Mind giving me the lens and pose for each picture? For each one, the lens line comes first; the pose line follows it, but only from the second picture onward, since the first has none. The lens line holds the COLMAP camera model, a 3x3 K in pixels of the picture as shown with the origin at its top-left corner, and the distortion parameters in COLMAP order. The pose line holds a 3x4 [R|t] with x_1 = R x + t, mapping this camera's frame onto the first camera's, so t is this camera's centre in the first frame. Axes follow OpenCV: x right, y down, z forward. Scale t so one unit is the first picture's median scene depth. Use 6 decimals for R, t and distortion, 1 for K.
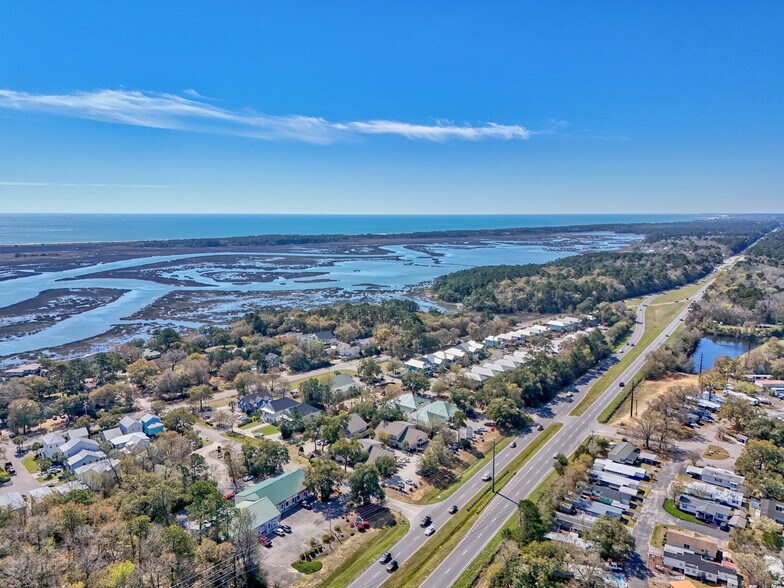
lens RADIAL K [[581.0, 0, 392.0], [0, 581.0, 294.0], [0, 0, 1]] dist [0.092881, -0.090470]
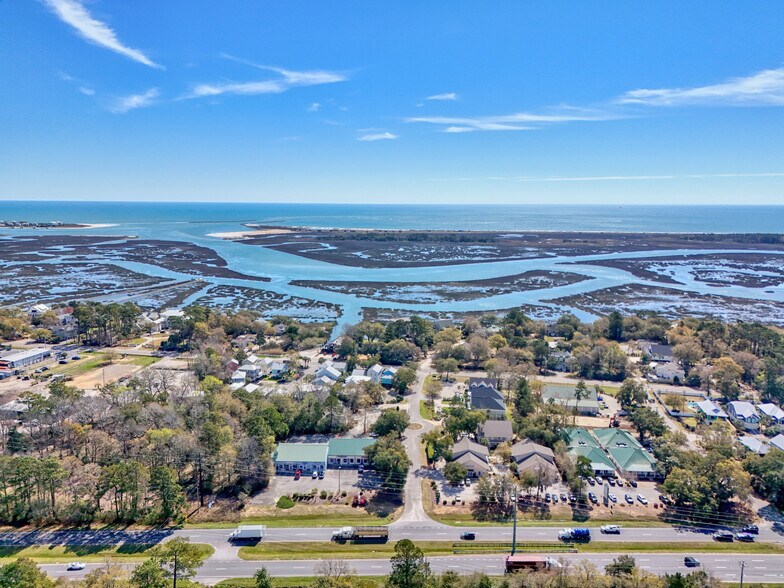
lens RADIAL K [[574.5, 0, 391.5], [0, 574.5, 263.0], [0, 0, 1]] dist [0.082632, -0.087728]
pose [[0.566361, 0.093296, -0.818860, 0.414563], [-0.122659, 0.992048, 0.028191, -0.036437], [0.814979, 0.084475, 0.573301, 0.211861]]
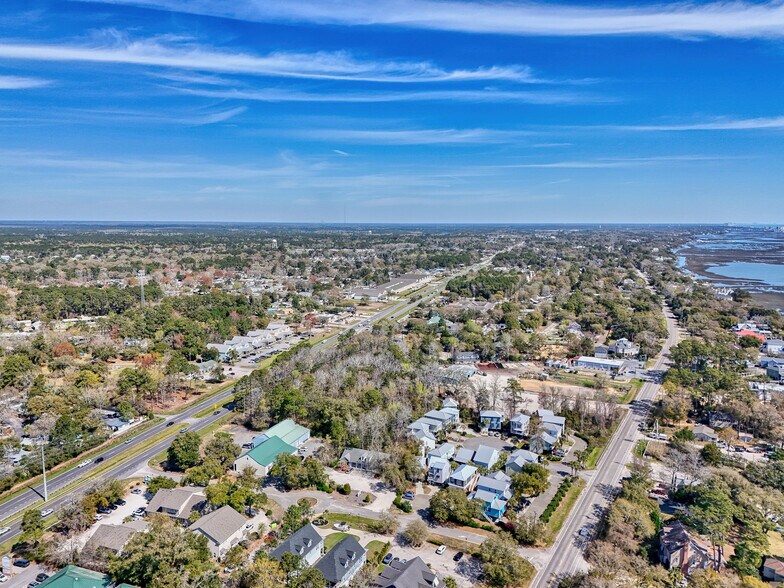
lens RADIAL K [[568.4, 0, 392.0], [0, 568.4, 305.5], [0, 0, 1]] dist [0.088371, -0.077569]
pose [[-0.956595, 0.038415, -0.288878, -0.066772], [-0.046481, 0.958471, 0.281378, -0.165093], [0.287690, 0.282592, -0.915083, 1.154981]]
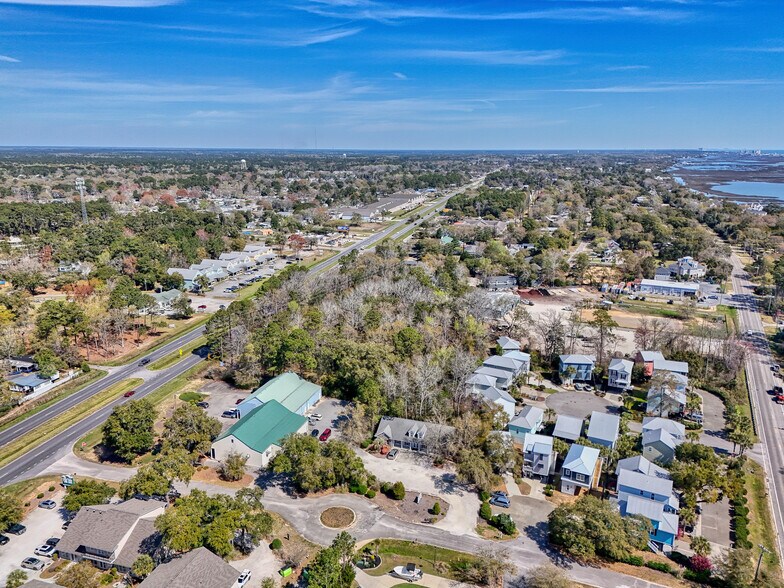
lens RADIAL K [[568.4, 0, 392.0], [0, 568.4, 305.5], [0, 0, 1]] dist [0.088371, -0.077569]
pose [[-0.941640, 0.085665, -0.325539, -0.073183], [-0.052580, 0.917777, 0.393600, -0.067421], [0.332490, 0.387746, -0.859711, 0.922627]]
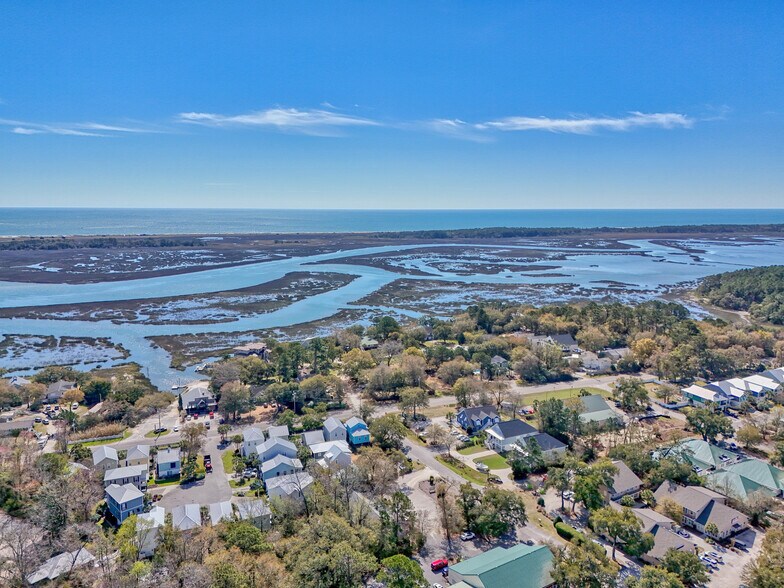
lens RADIAL K [[570.4, 0, 391.8], [0, 570.4, 309.4], [0, 0, 1]] dist [0.087705, -0.083502]
pose [[0.928789, 0.068798, -0.364167, -0.057280], [-0.055966, 0.997387, 0.045688, 0.006754], [0.366358, -0.022053, 0.930212, 0.195668]]
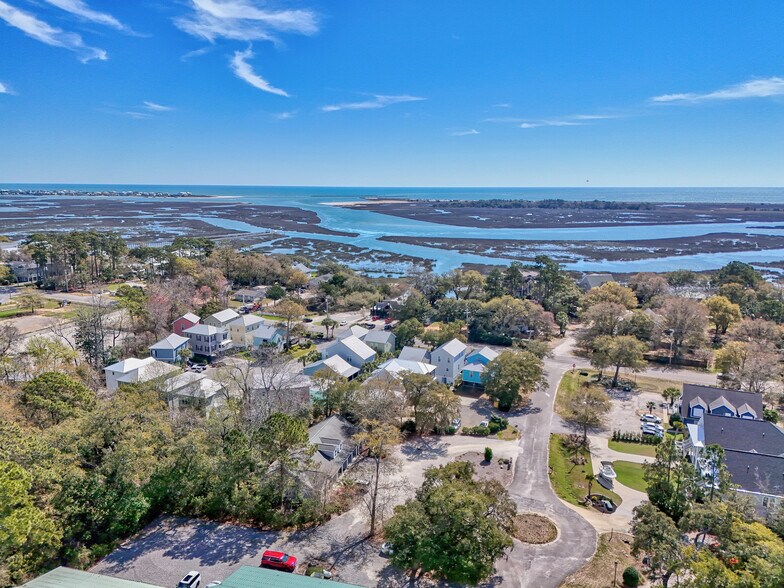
lens RADIAL K [[573.3, 0, 392.9], [0, 573.3, 279.0], [0, 0, 1]] dist [0.077633, -0.065038]
pose [[0.373957, 0.153663, -0.914627, 0.034361], [-0.138350, 0.984387, 0.108817, 0.067323], [0.917069, 0.085846, 0.389378, 0.517328]]
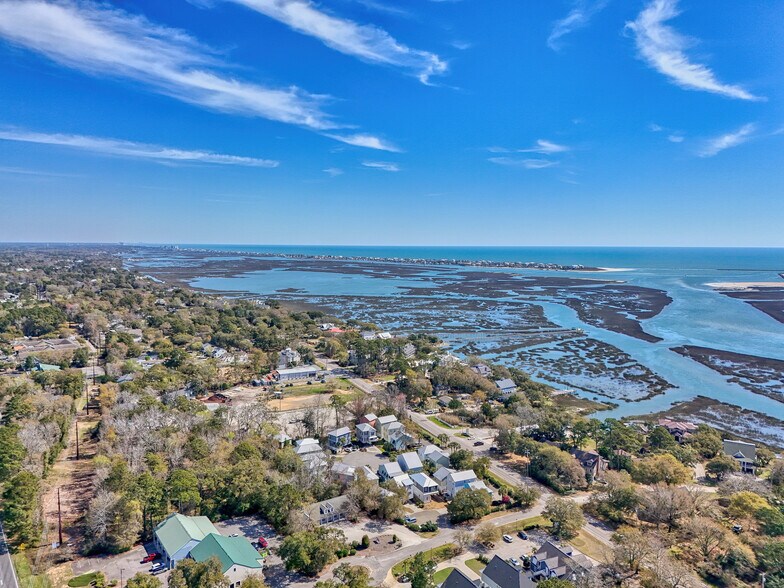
lens RADIAL K [[573.8, 0, 393.4], [0, 573.8, 291.8], [0, 0, 1]] dist [0.088091, -0.076149]
pose [[-0.307874, 0.080809, -0.947989, 0.289369], [-0.140157, 0.981664, 0.129198, -0.112914], [0.941047, 0.172644, -0.290903, 0.797331]]
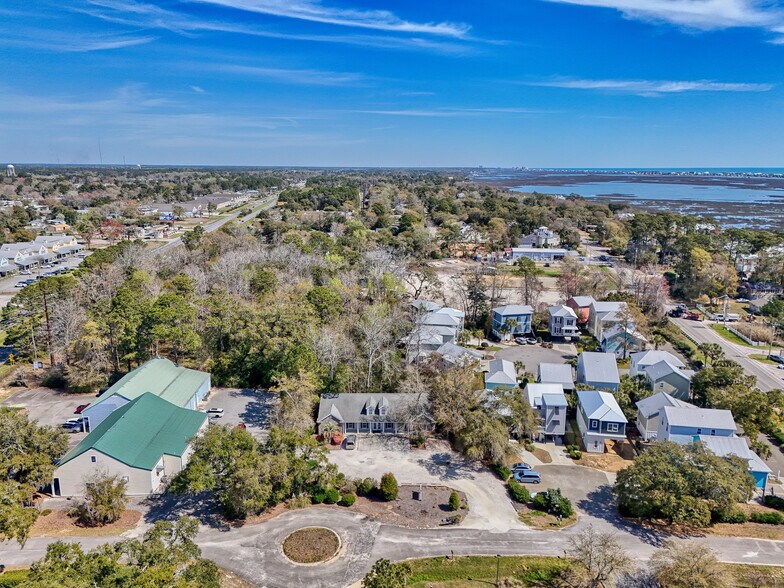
lens RADIAL K [[573.8, 0, 393.4], [0, 573.8, 291.8], [0, 0, 1]] dist [0.088091, -0.076149]
pose [[-0.782547, 0.130686, -0.608721, -0.049592], [-0.093442, 0.941993, 0.322361, 0.026229], [0.615539, 0.309143, -0.724943, 0.810670]]
